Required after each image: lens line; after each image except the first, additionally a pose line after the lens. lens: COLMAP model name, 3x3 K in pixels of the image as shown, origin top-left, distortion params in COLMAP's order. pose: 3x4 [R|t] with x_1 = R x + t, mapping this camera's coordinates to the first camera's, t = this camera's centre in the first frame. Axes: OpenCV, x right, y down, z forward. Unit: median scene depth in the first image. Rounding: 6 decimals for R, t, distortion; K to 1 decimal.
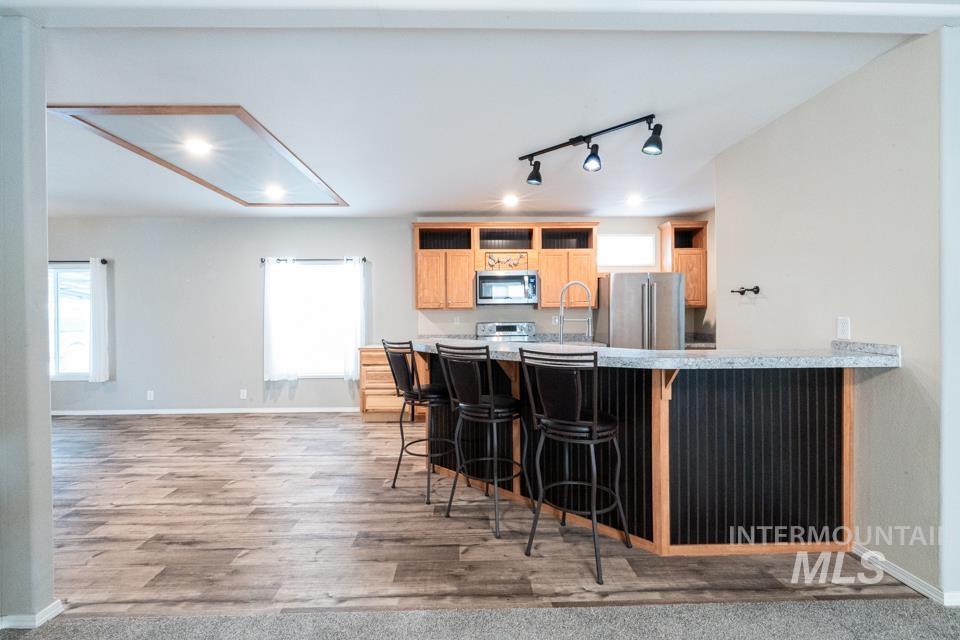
lens RADIAL K [[428.0, 0, 478.7], [0, 428.0, 317.3], [0, 0, 1]] dist [-0.002145, 0.000575]
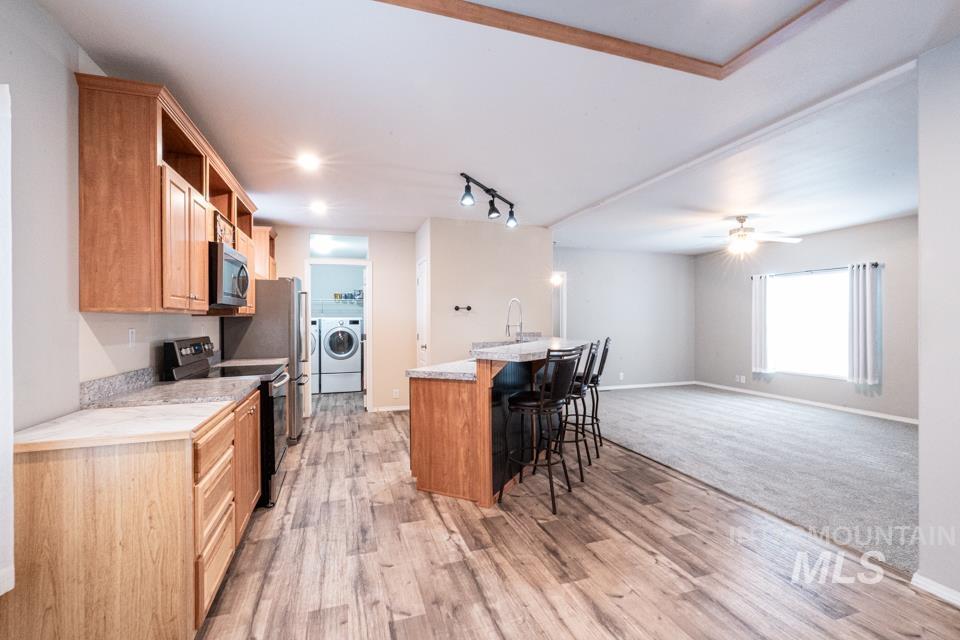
lens RADIAL K [[421.6, 0, 480.0], [0, 421.6, 320.0], [0, 0, 1]] dist [-0.002740, -0.000205]
pose [[-0.290889, 0.007457, 0.956728, -0.641310], [0.014444, 0.999890, -0.003401, -0.005058], [-0.956648, 0.012830, -0.290965, 0.896384]]
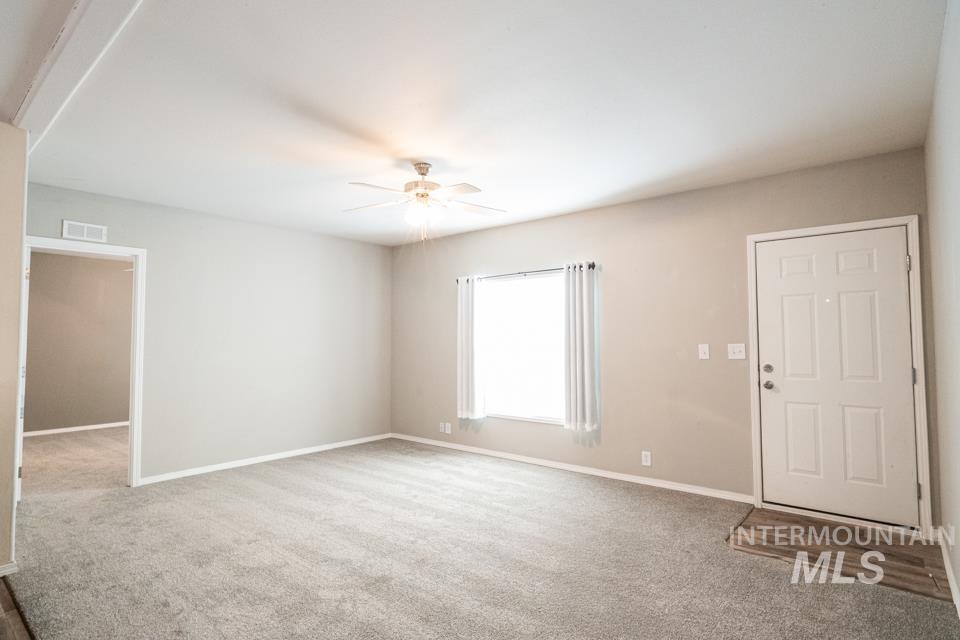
lens RADIAL K [[501.5, 0, 480.0], [0, 501.5, 320.0], [0, 0, 1]] dist [0.002263, 0.000811]
pose [[-0.748330, 0.038441, 0.662212, -0.366363], [0.016112, 0.999078, -0.039789, -0.000339], [-0.663131, -0.019106, -0.748259, 0.451087]]
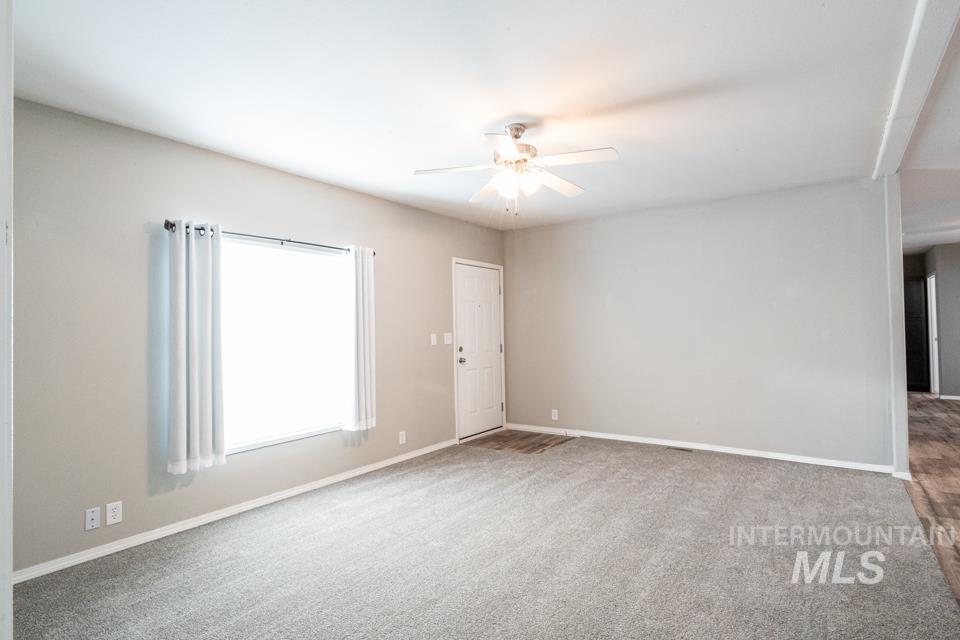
lens RADIAL K [[501.5, 0, 480.0], [0, 501.5, 320.0], [0, 0, 1]] dist [0.002263, 0.000811]
pose [[-0.604936, 0.002520, -0.796270, 0.700790], [0.013408, 0.999885, -0.007022, -0.008249], [0.796162, -0.014924, -0.604900, 0.307847]]
